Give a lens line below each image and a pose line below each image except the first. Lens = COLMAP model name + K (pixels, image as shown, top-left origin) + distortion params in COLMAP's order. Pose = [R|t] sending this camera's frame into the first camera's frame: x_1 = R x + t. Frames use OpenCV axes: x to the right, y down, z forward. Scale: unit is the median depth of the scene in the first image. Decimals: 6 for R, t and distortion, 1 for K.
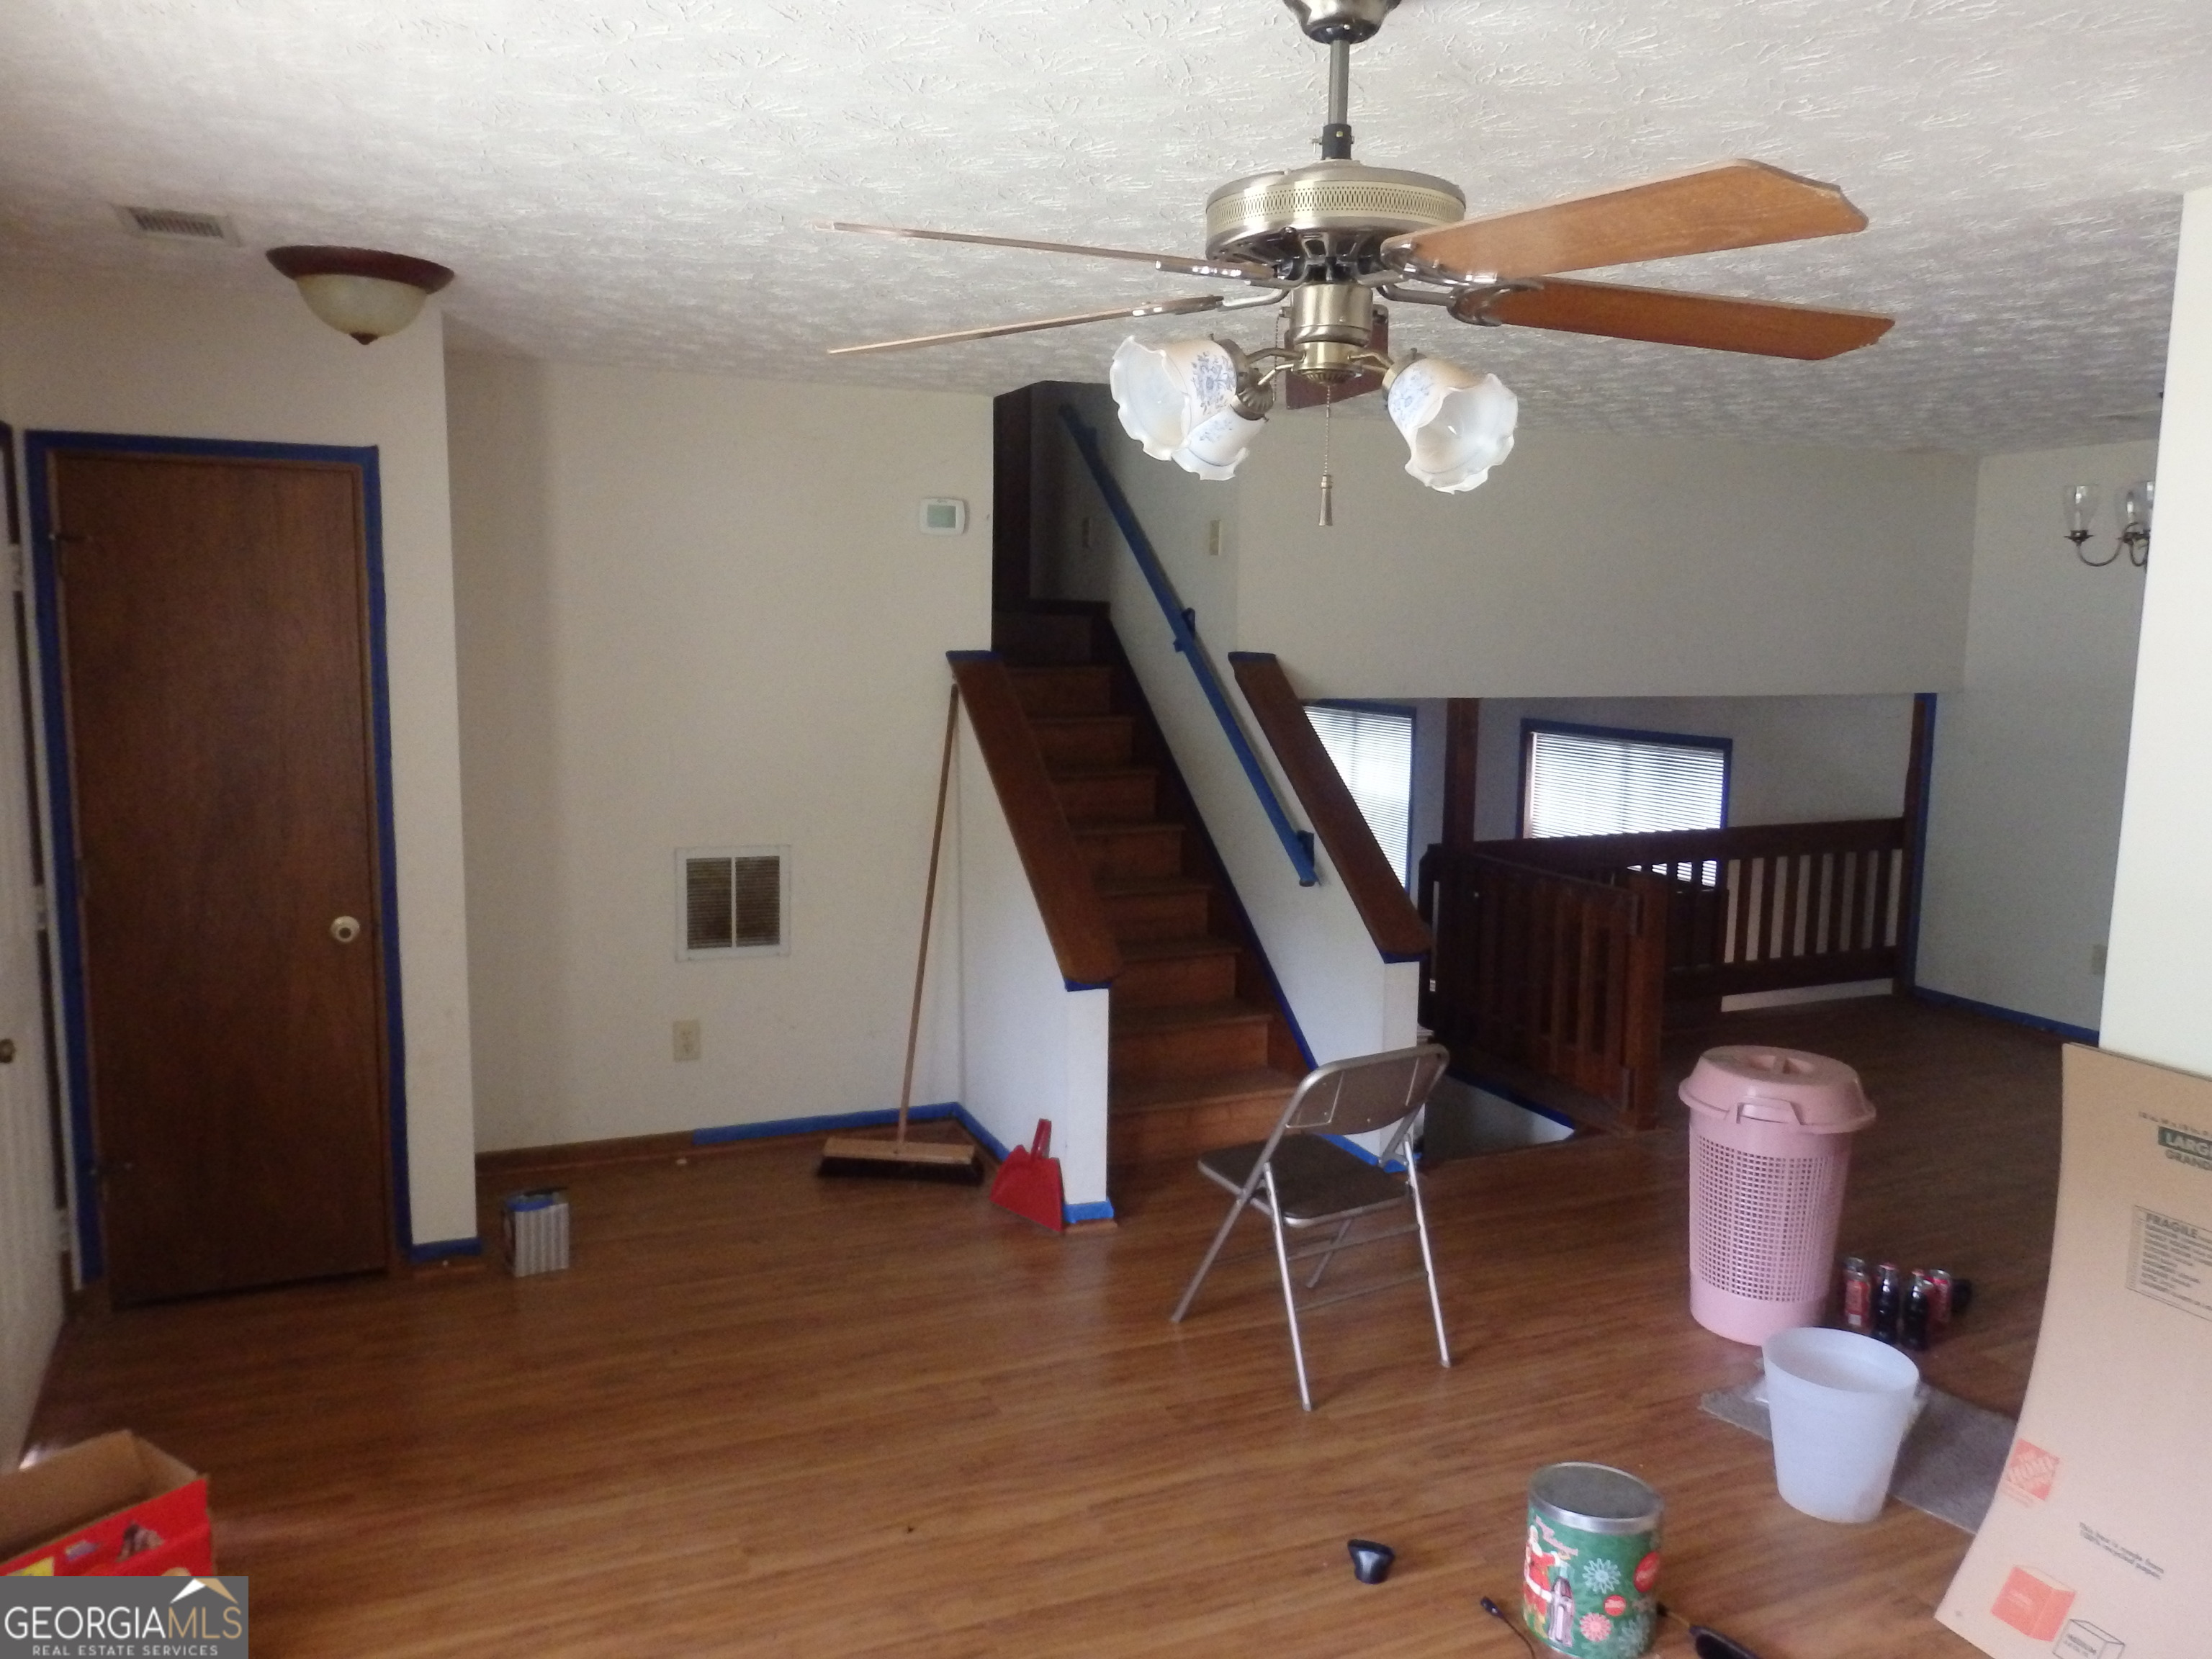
lens RADIAL K [[1642.7, 0, 1103.4], [0, 1642.7, 852.7], [0, 0, 1]] dist [0.007848, 0.009050]
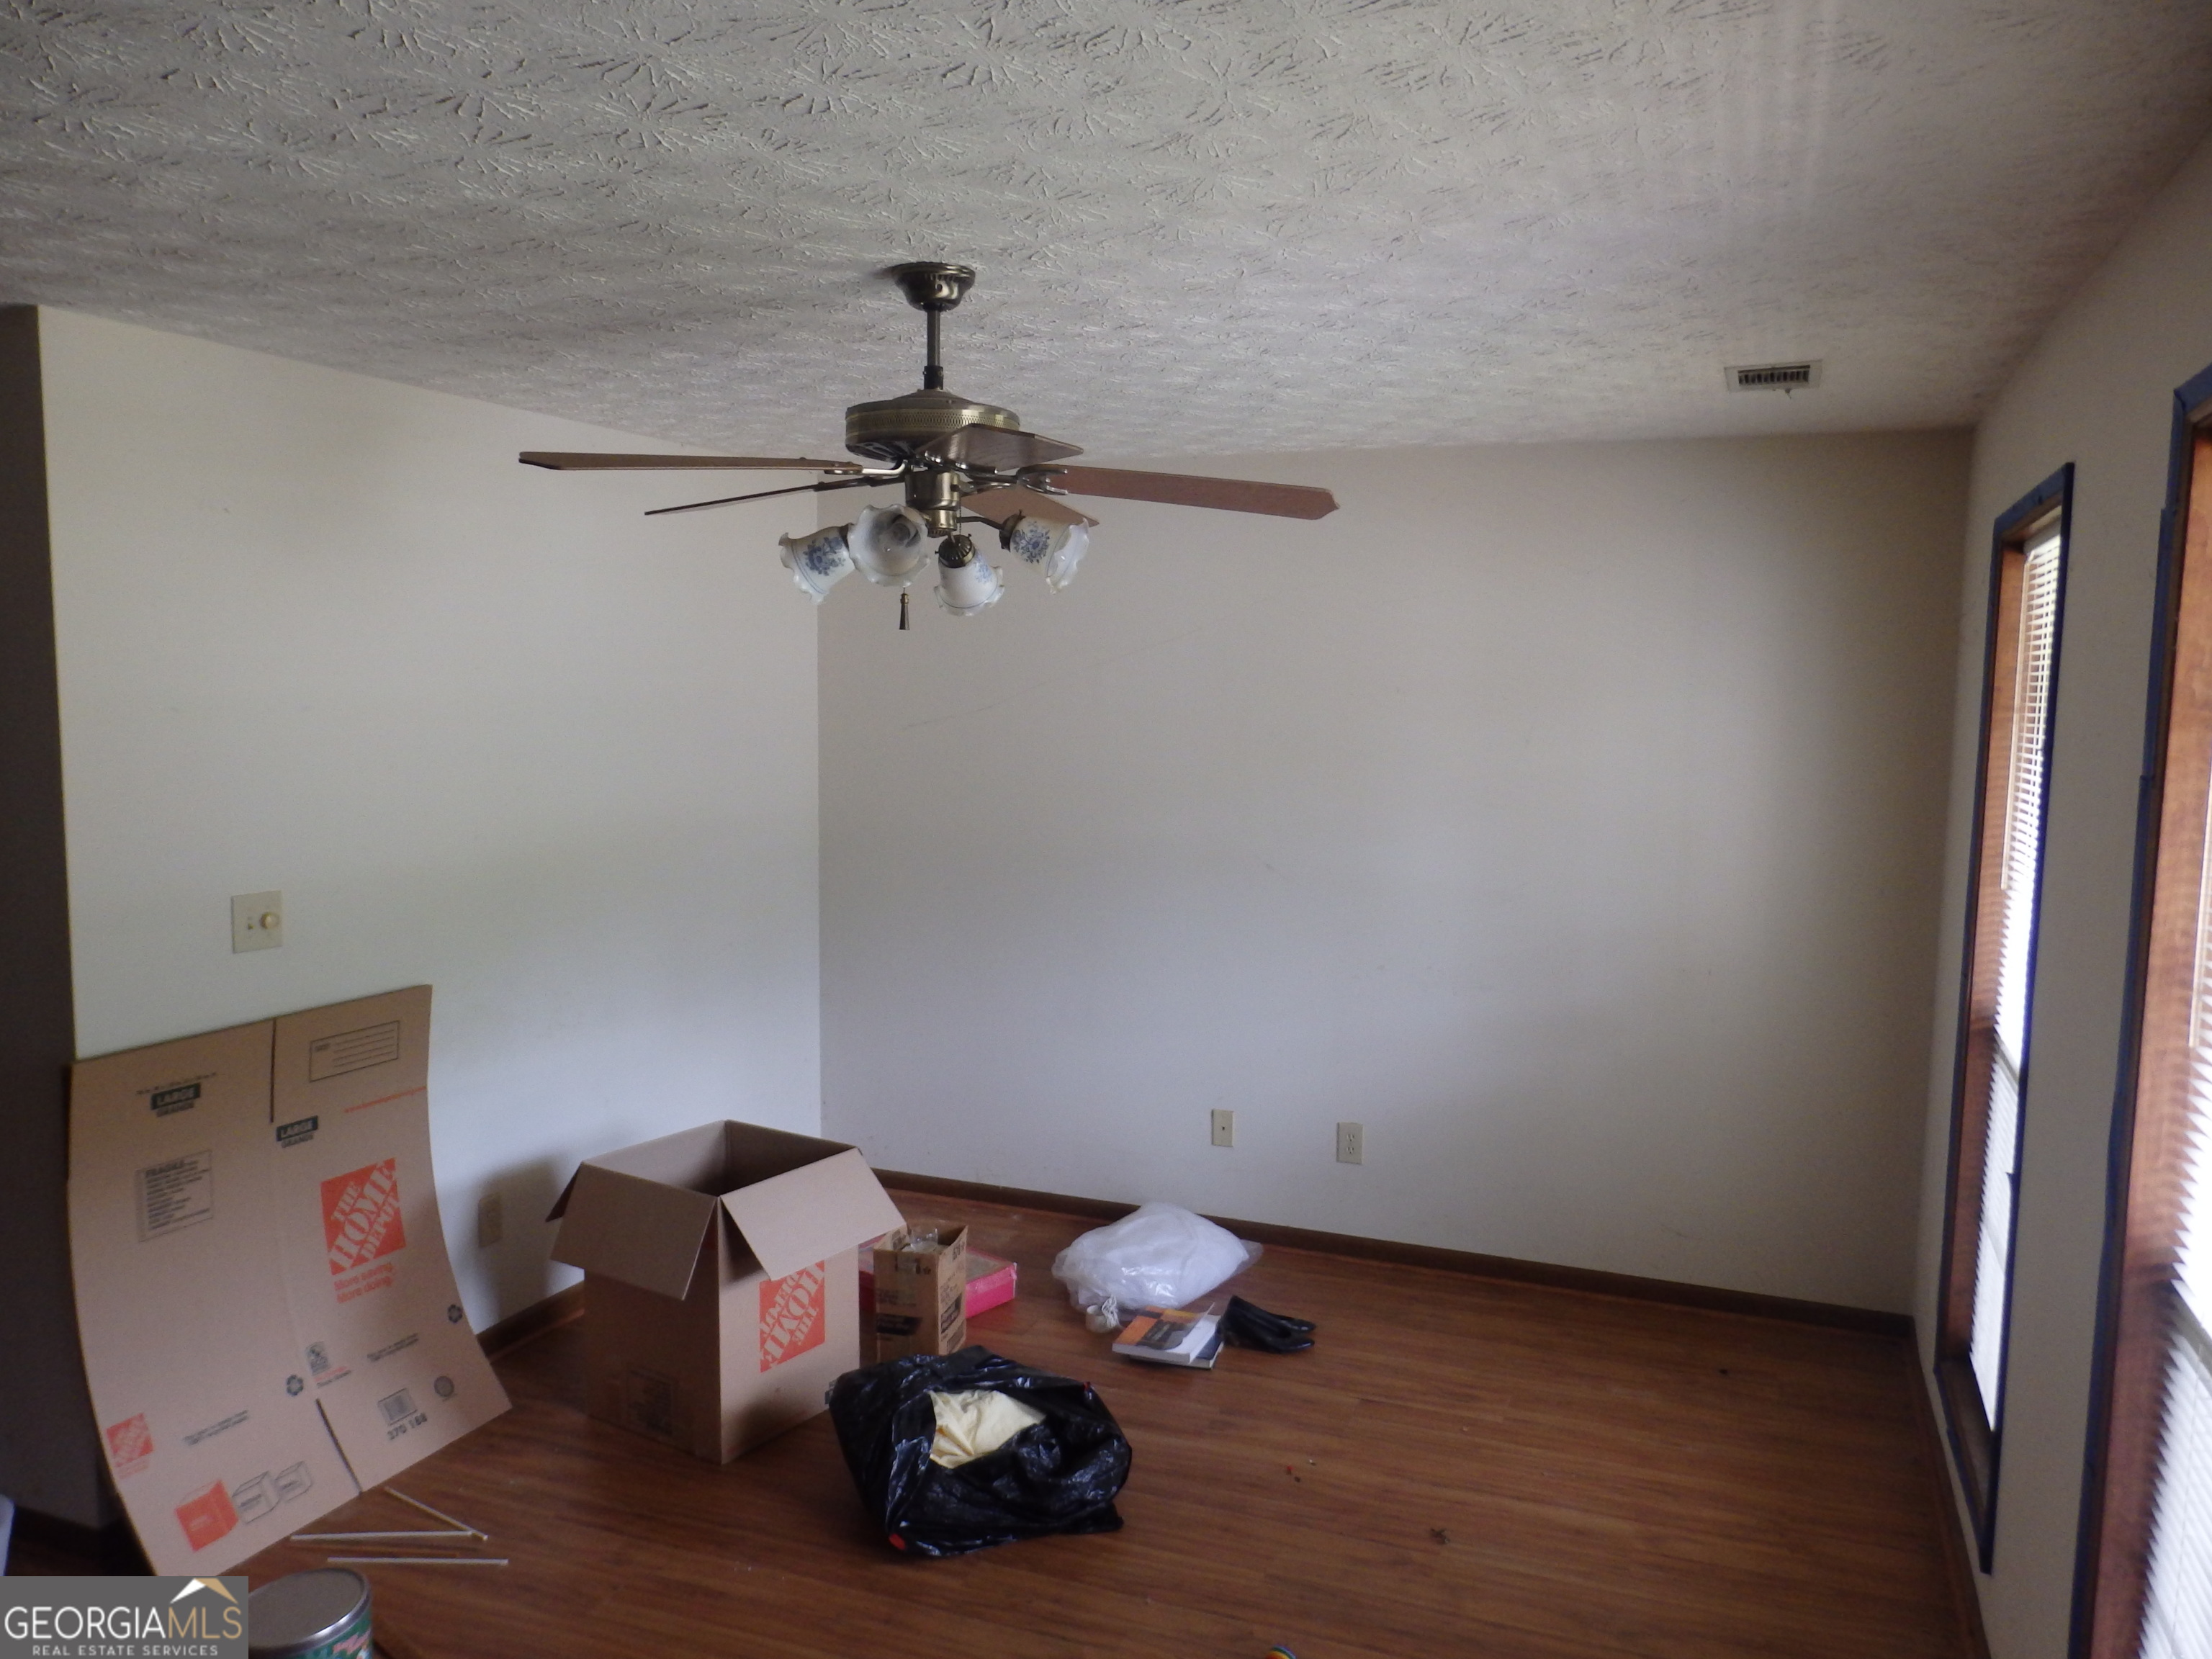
lens RADIAL K [[1642.7, 0, 1103.4], [0, 1642.7, 852.7], [0, 0, 1]] dist [0.007848, 0.009050]
pose [[-0.706813, -0.089290, 0.701743, -0.681606], [0.087241, 0.973427, 0.211730, -0.201049], [-0.702001, 0.210874, -0.680241, 1.275740]]
